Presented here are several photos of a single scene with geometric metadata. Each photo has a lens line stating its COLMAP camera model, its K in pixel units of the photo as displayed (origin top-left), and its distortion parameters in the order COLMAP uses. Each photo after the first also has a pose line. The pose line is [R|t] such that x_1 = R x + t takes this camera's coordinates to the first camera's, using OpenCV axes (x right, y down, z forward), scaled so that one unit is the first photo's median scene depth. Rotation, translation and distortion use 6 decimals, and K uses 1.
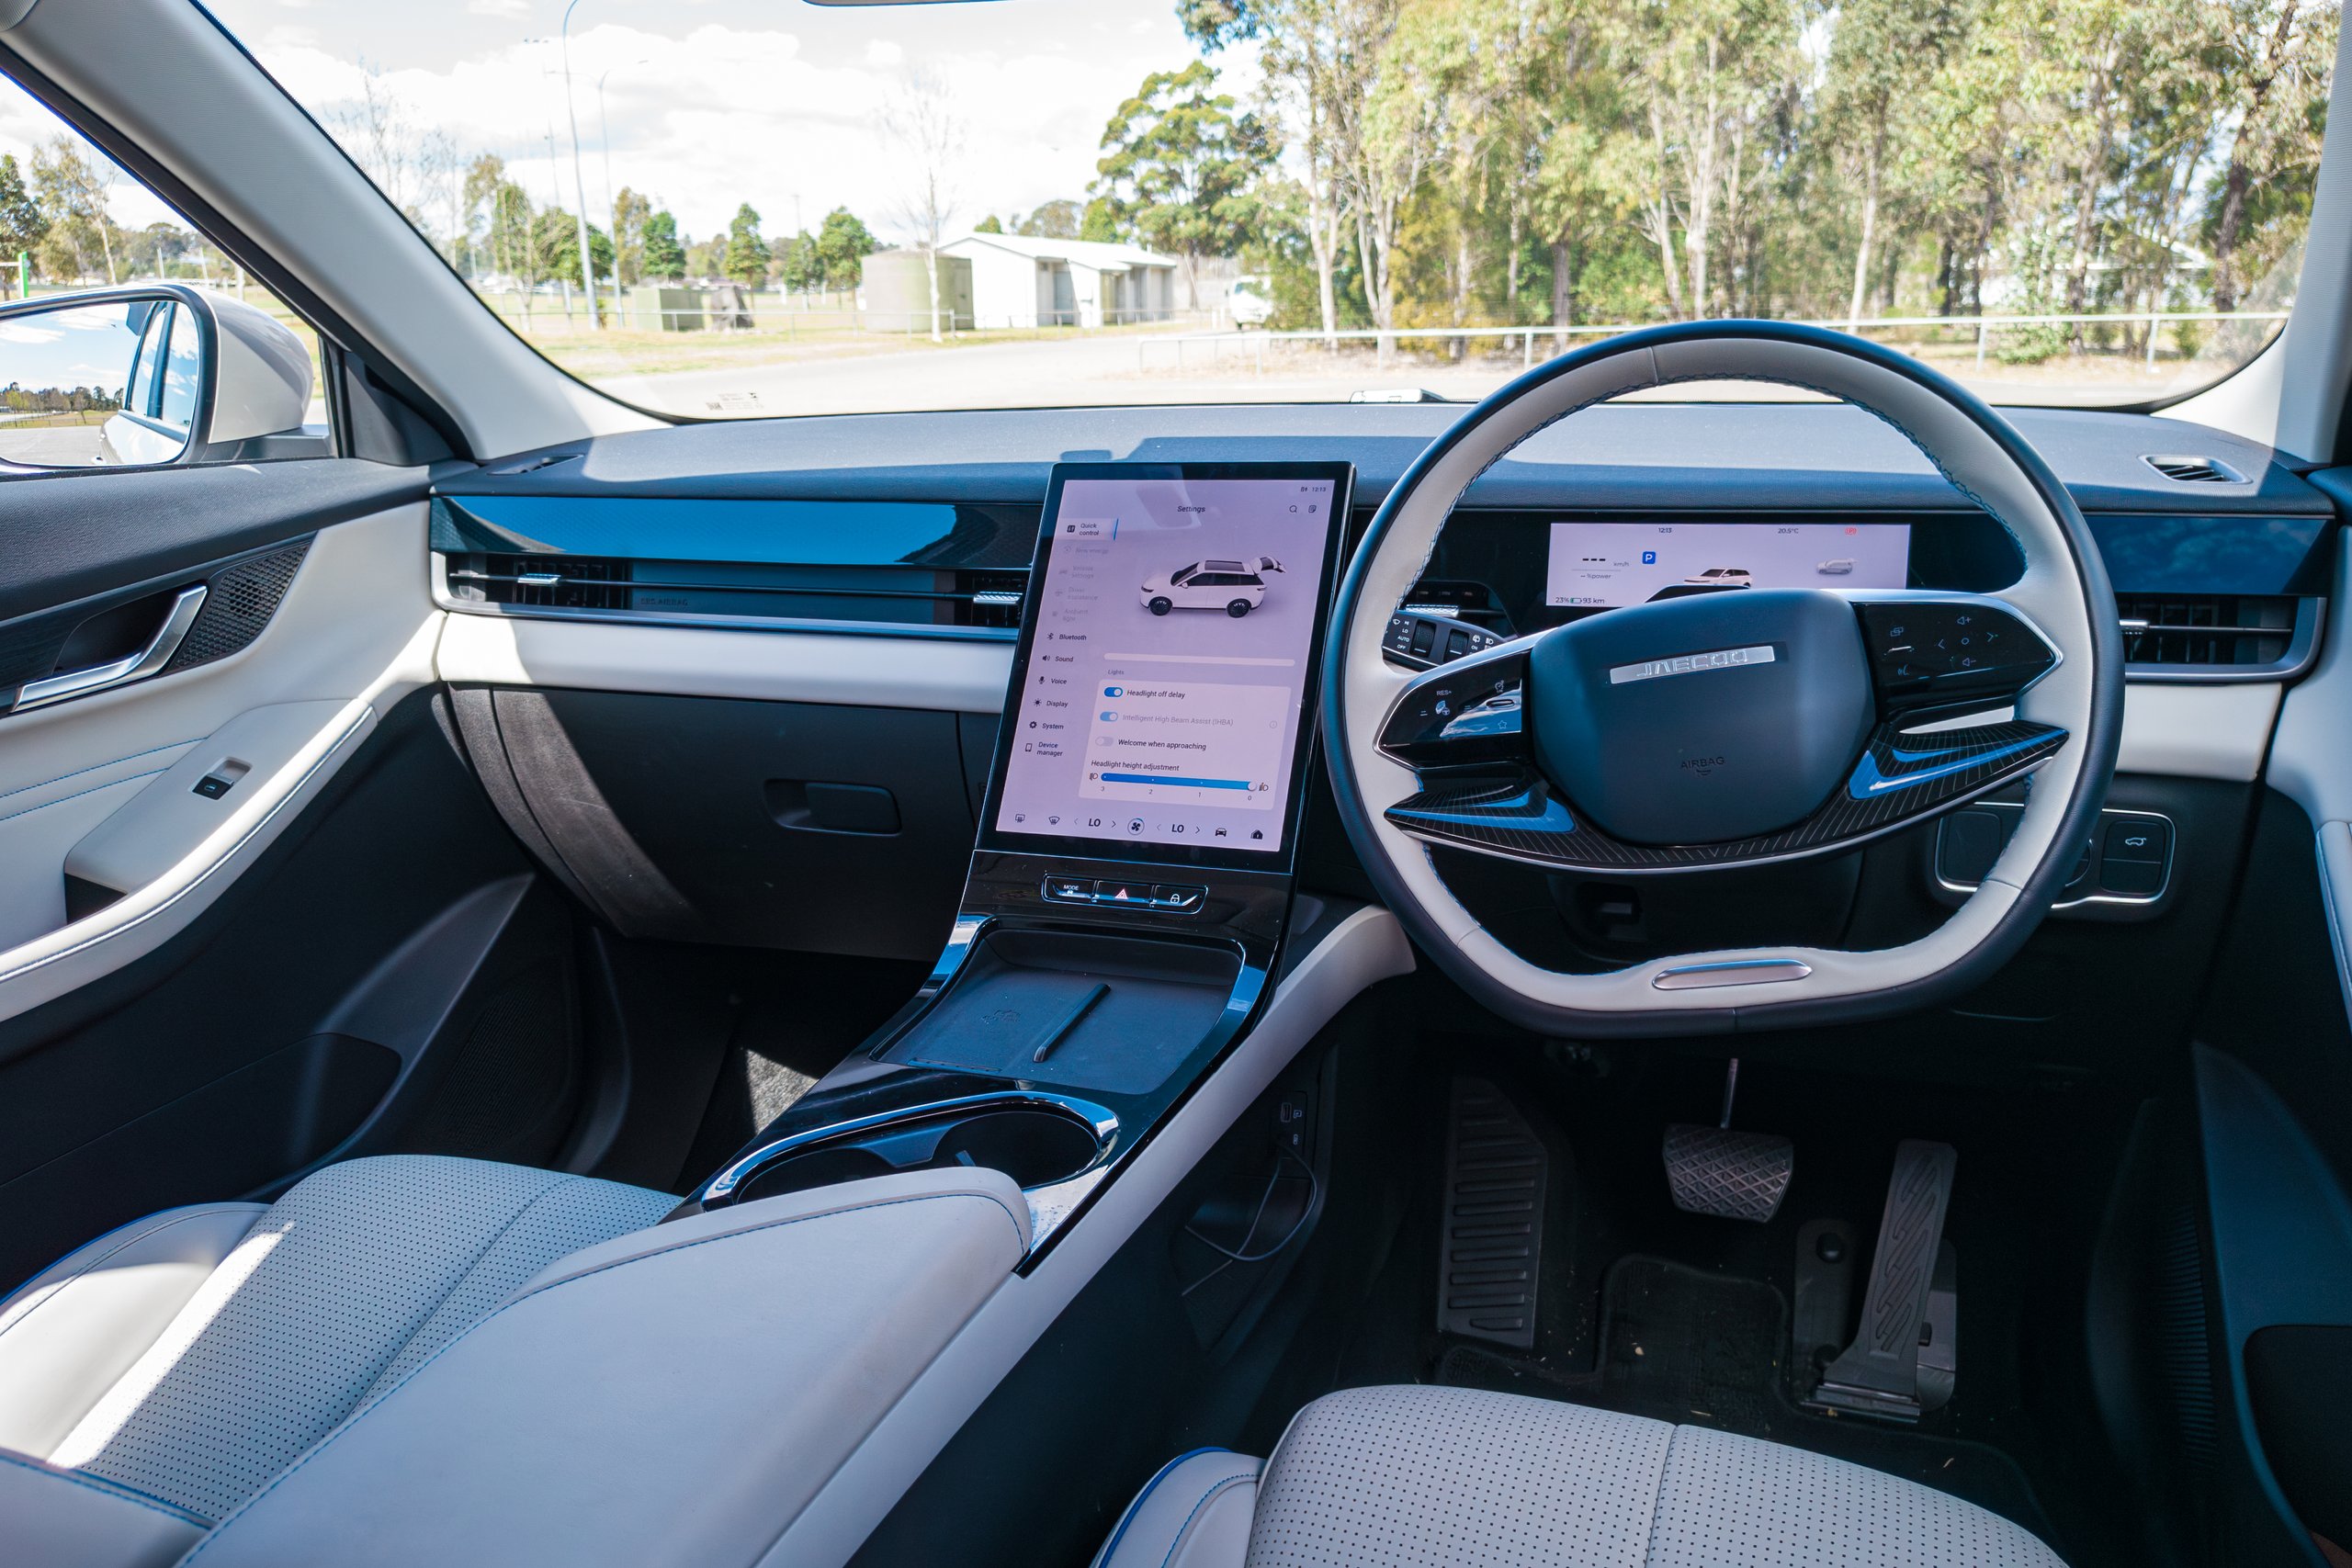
lens RADIAL K [[1738.1, 0, 1182.1], [0, 1738.1, 812.5], [0, 0, 1]] dist [0.056888, -0.053364]
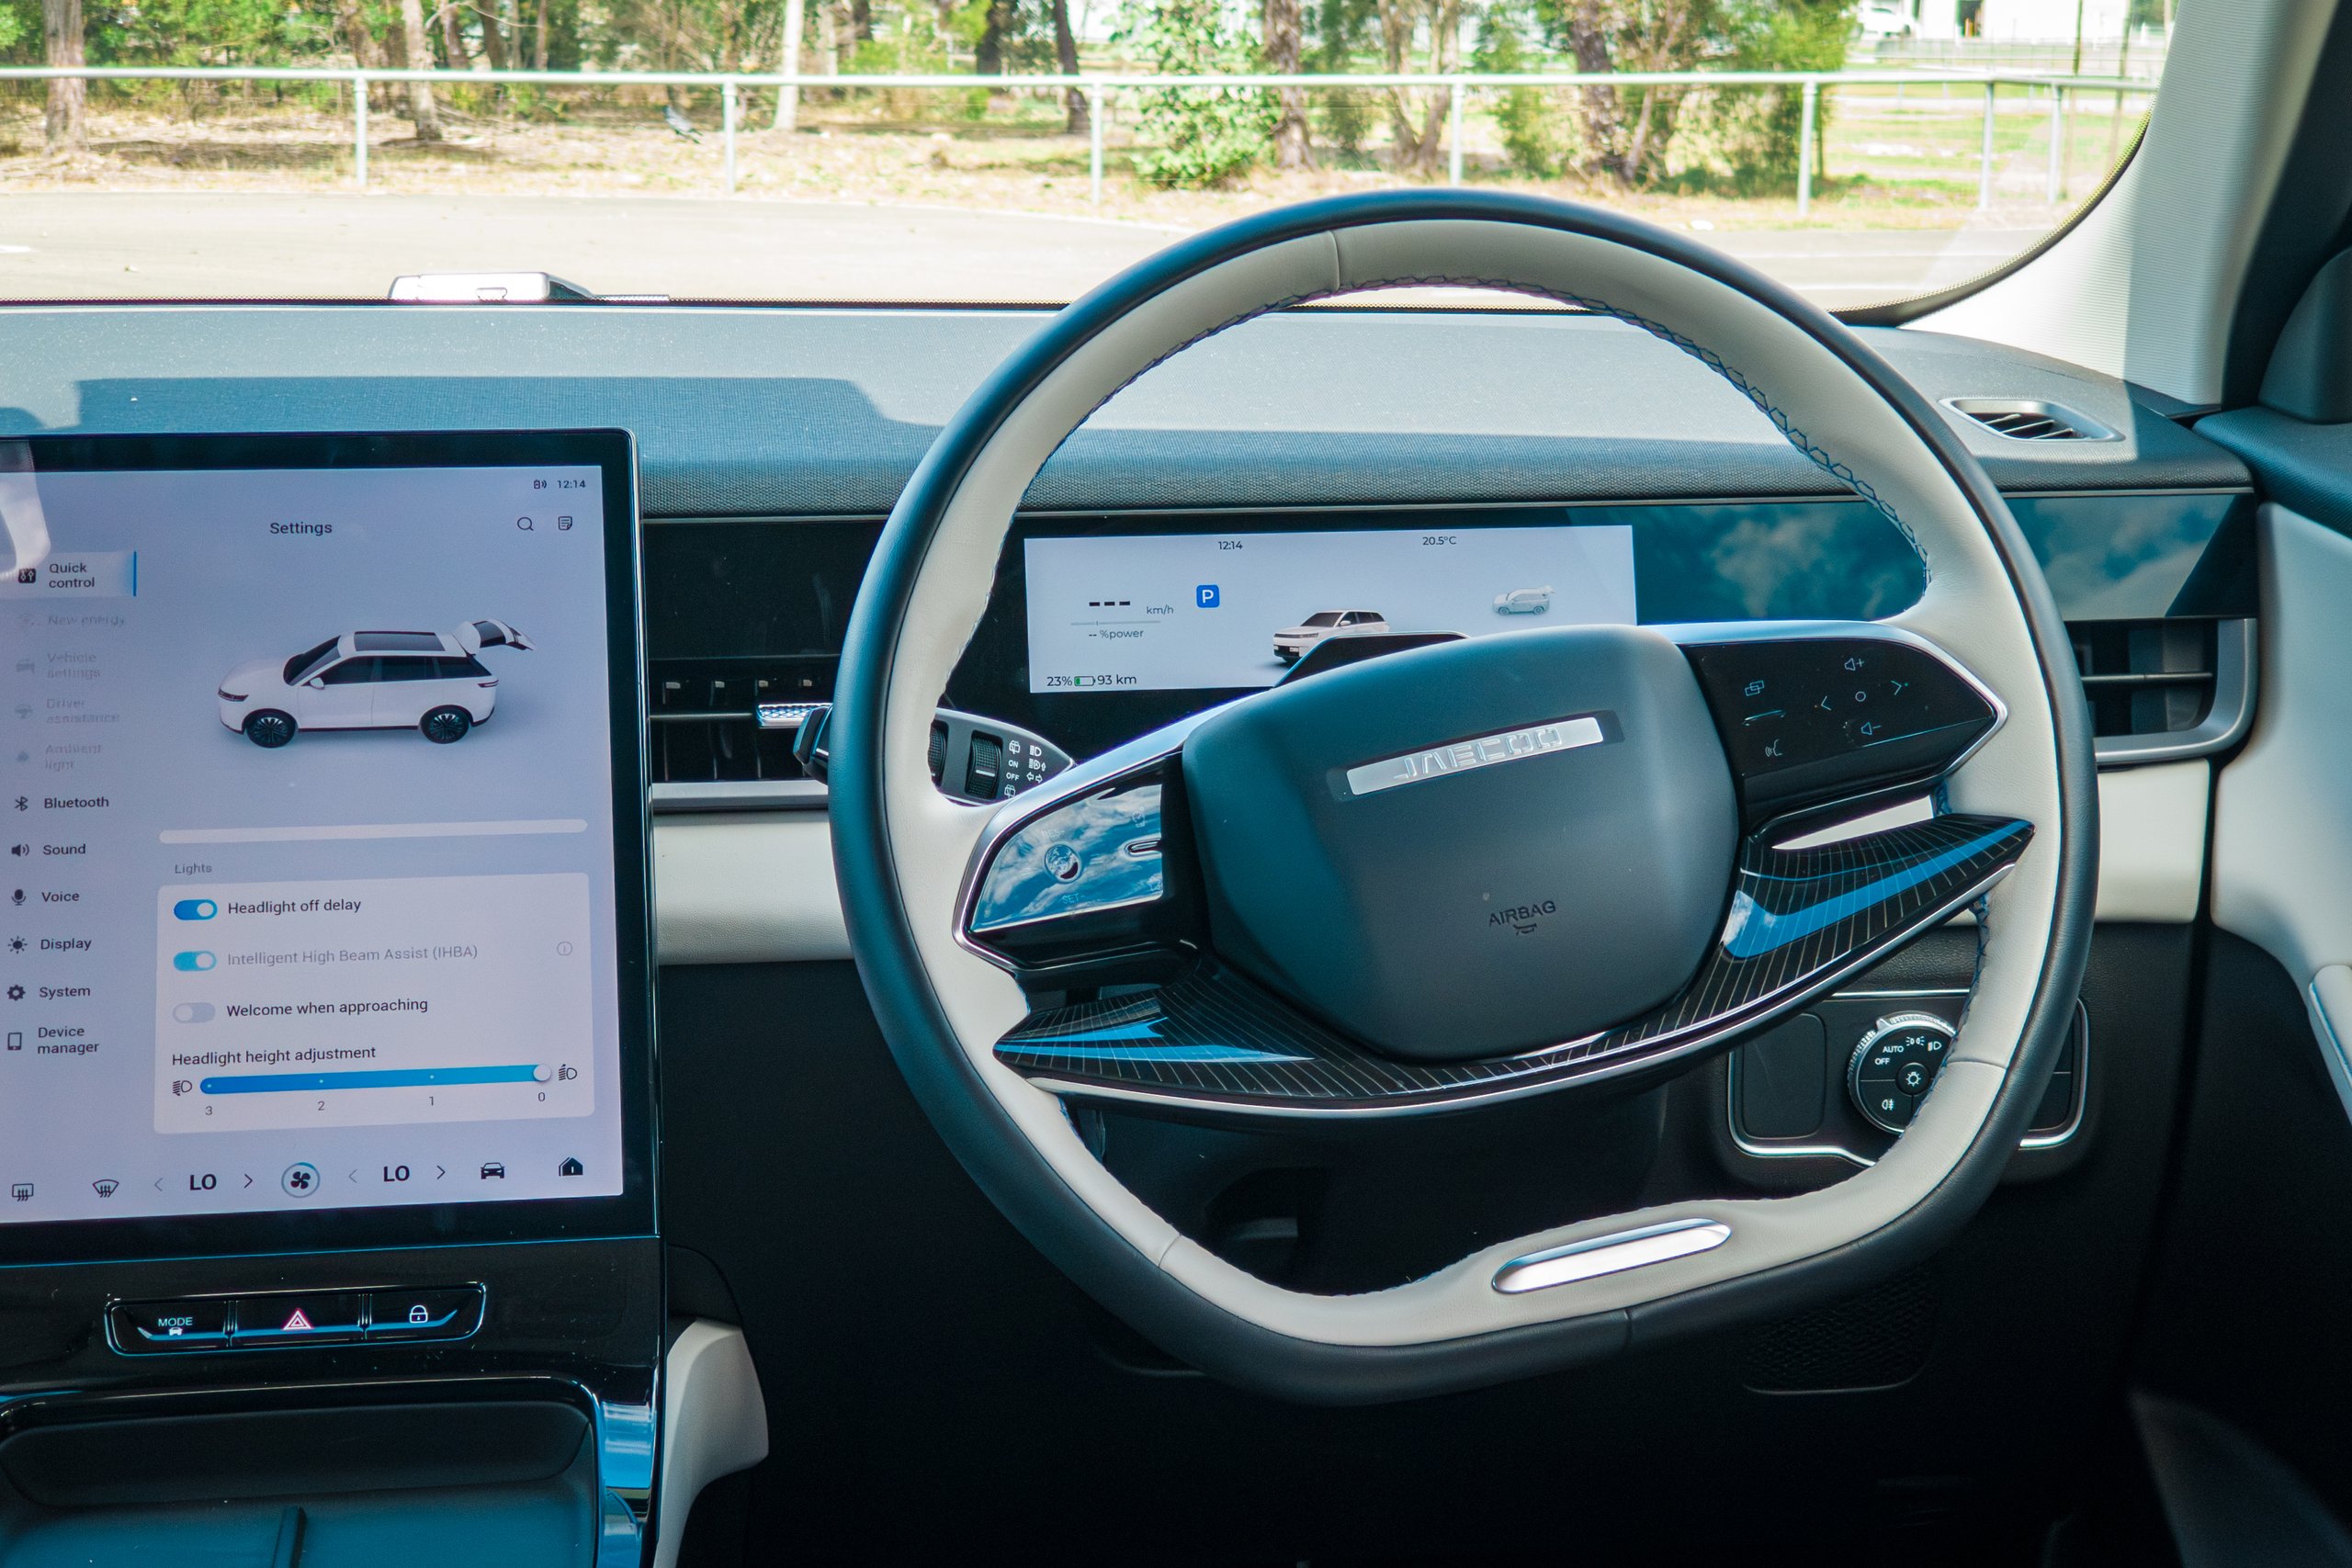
lens RADIAL K [[4763.2, 0, 1247.7], [0, 4763.2, 854.1], [0, 0, 1]] dist [0.287640, 0.000000]
pose [[0.898282, -0.058028, 0.435571, -0.349151], [0.105025, 0.990866, -0.084589, 0.056279], [-0.426684, 0.121730, 0.896171, -0.302263]]
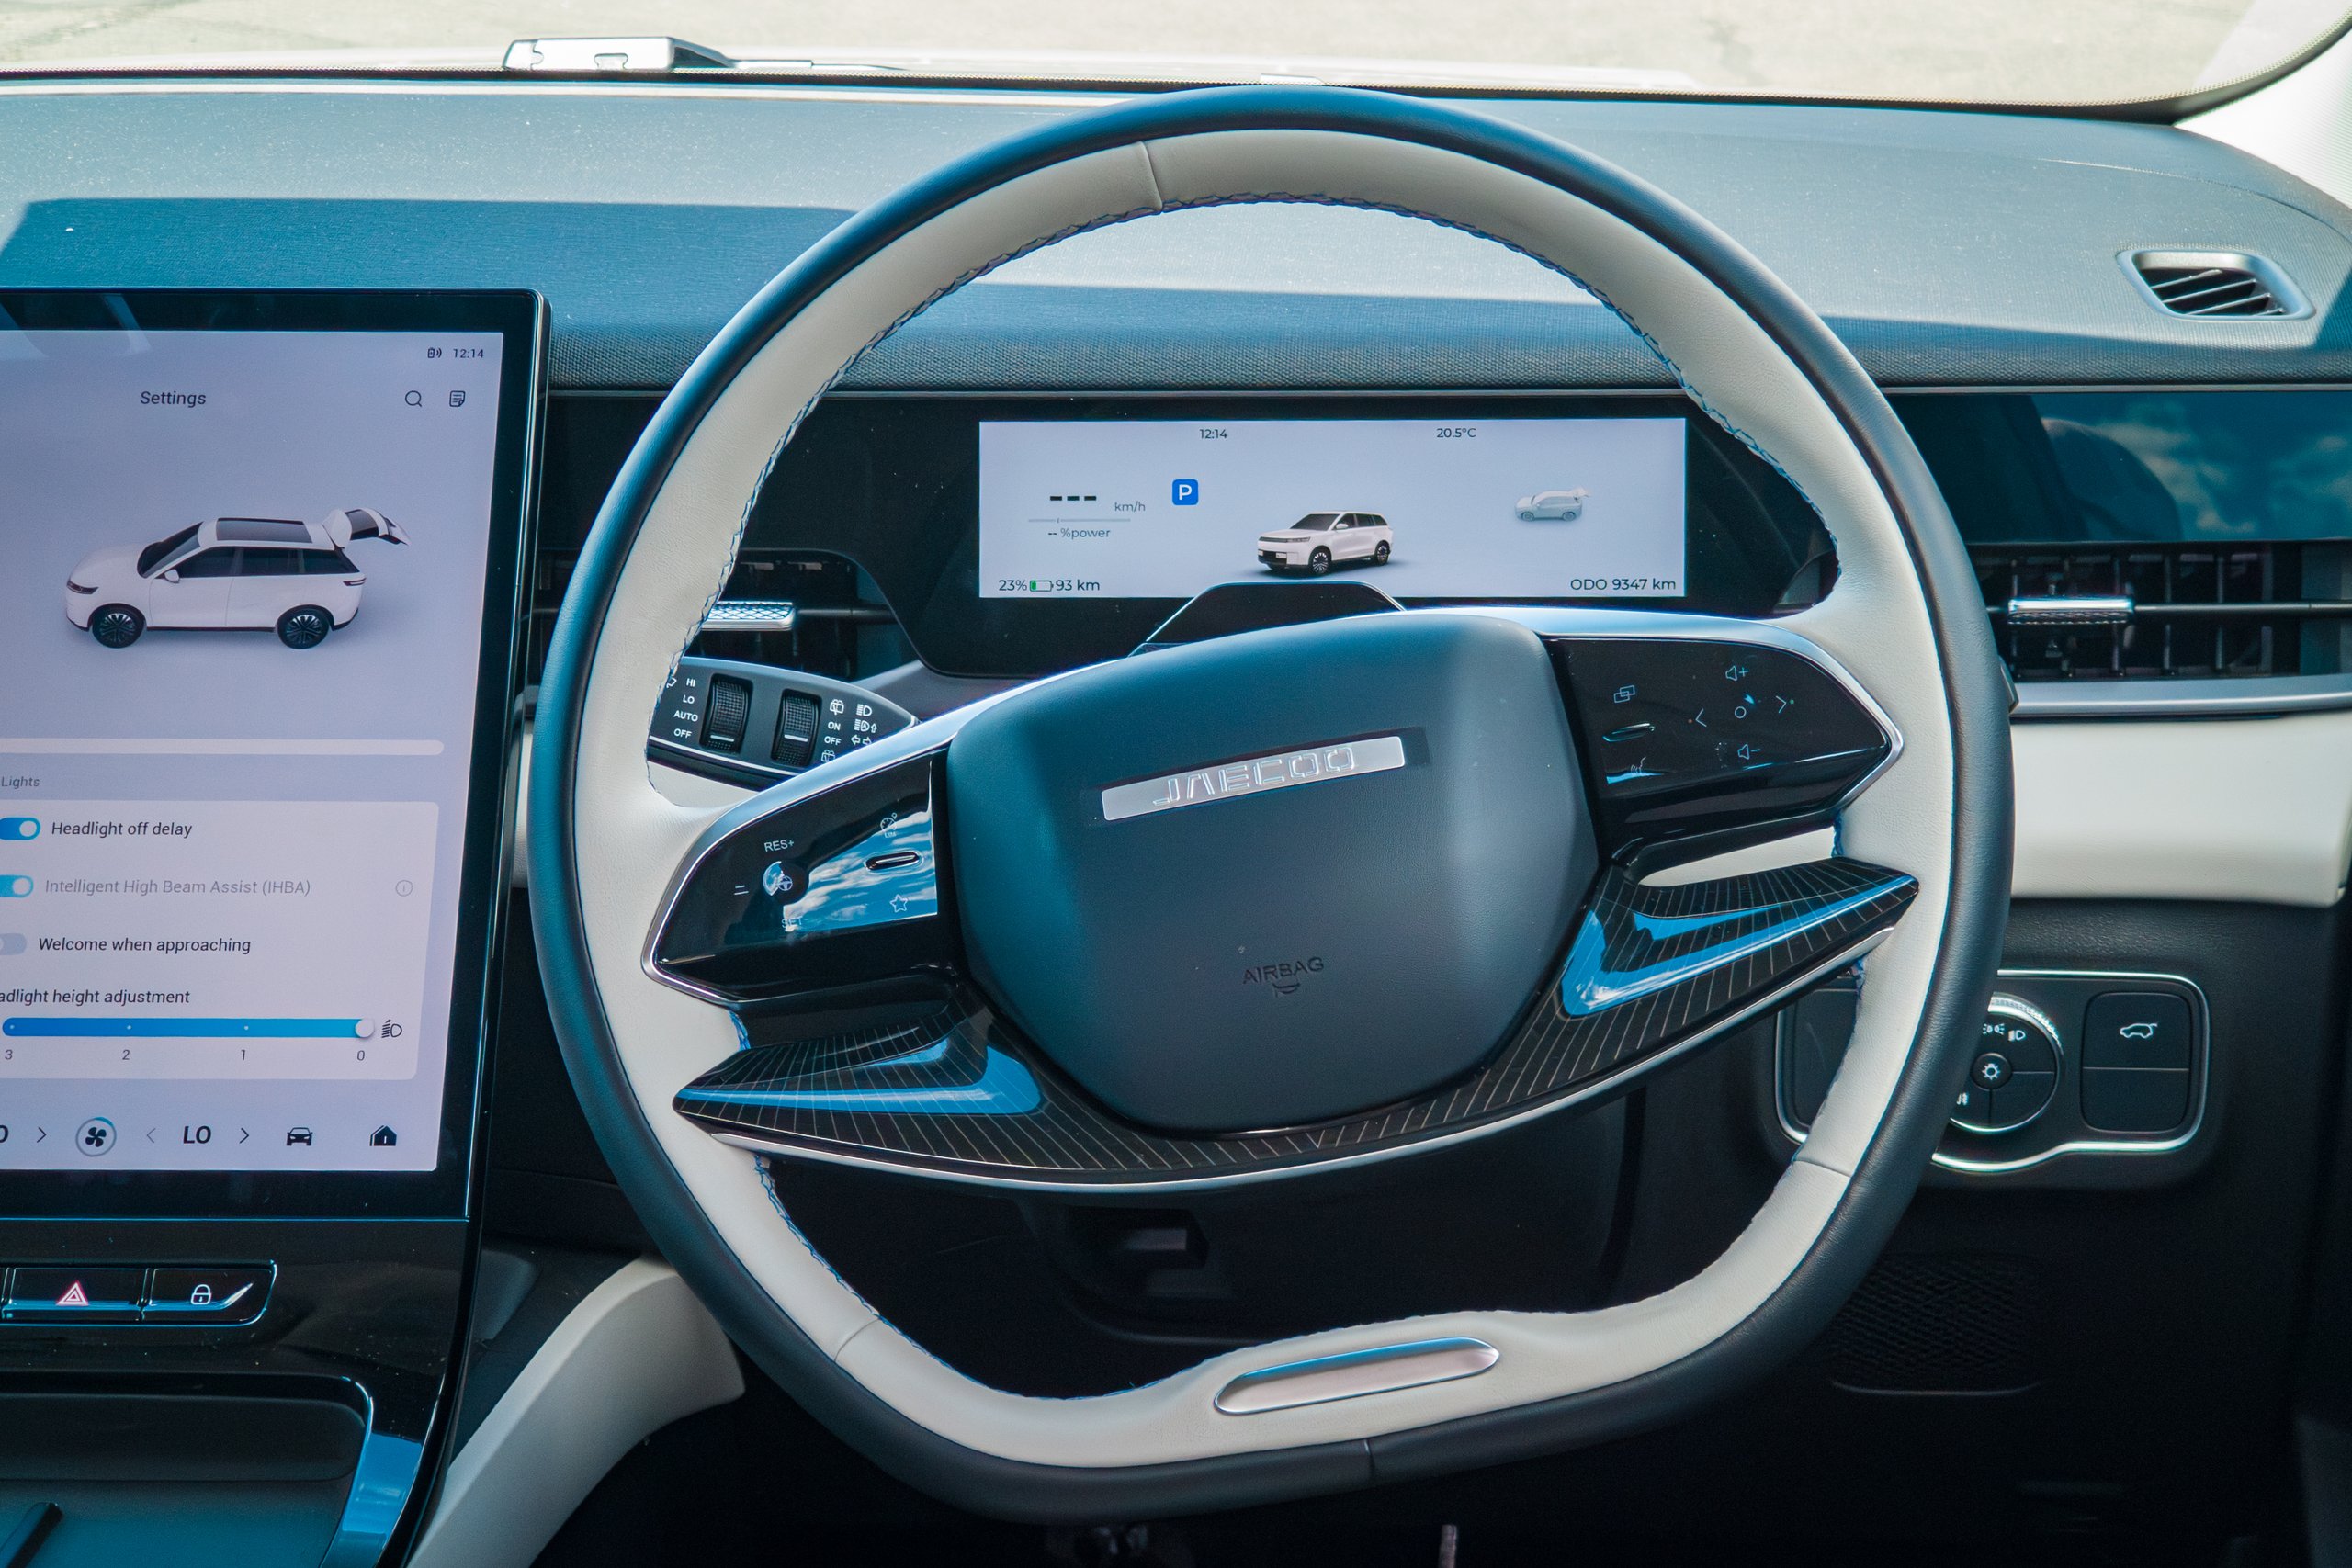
lens RADIAL K [[4893.0, 0, 1241.2], [0, 4893.0, 863.6], [0, 0, 1]] dist [0.276666, 0.000000]
pose [[0.968596, -0.058167, 0.241739, -0.043698], [0.059511, 0.998226, 0.001742, -0.043737], [-0.241411, 0.012699, 0.970340, -0.280877]]
